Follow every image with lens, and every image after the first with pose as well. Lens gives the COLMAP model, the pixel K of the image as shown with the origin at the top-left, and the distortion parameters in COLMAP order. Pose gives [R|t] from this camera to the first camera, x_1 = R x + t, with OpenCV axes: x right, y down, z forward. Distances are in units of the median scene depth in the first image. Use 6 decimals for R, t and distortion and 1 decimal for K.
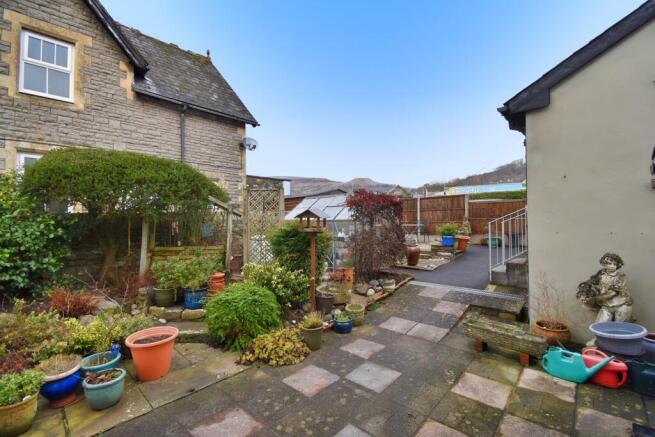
lens RADIAL K [[288.8, 0, 327.5], [0, 288.8, 218.5], [0, 0, 1]] dist [0.001634, -0.015808]
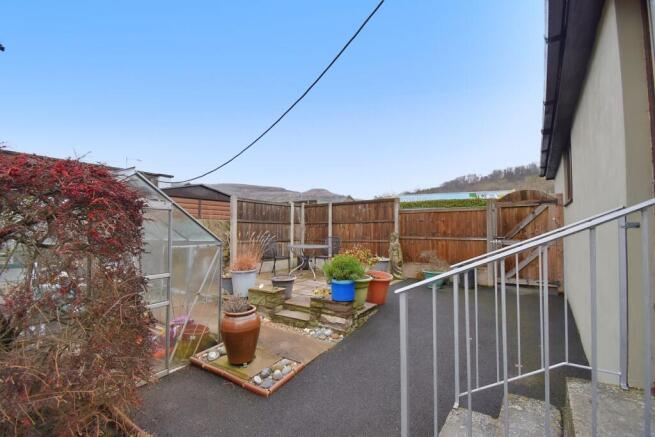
lens RADIAL K [[288.8, 0, 327.5], [0, 288.8, 218.5], [0, 0, 1]] dist [0.001634, -0.015808]
pose [[0.988451, 0.016548, 0.150631, 0.241628], [-0.011262, 0.999293, -0.035876, -0.015097], [-0.151119, 0.033765, 0.987939, 0.407198]]
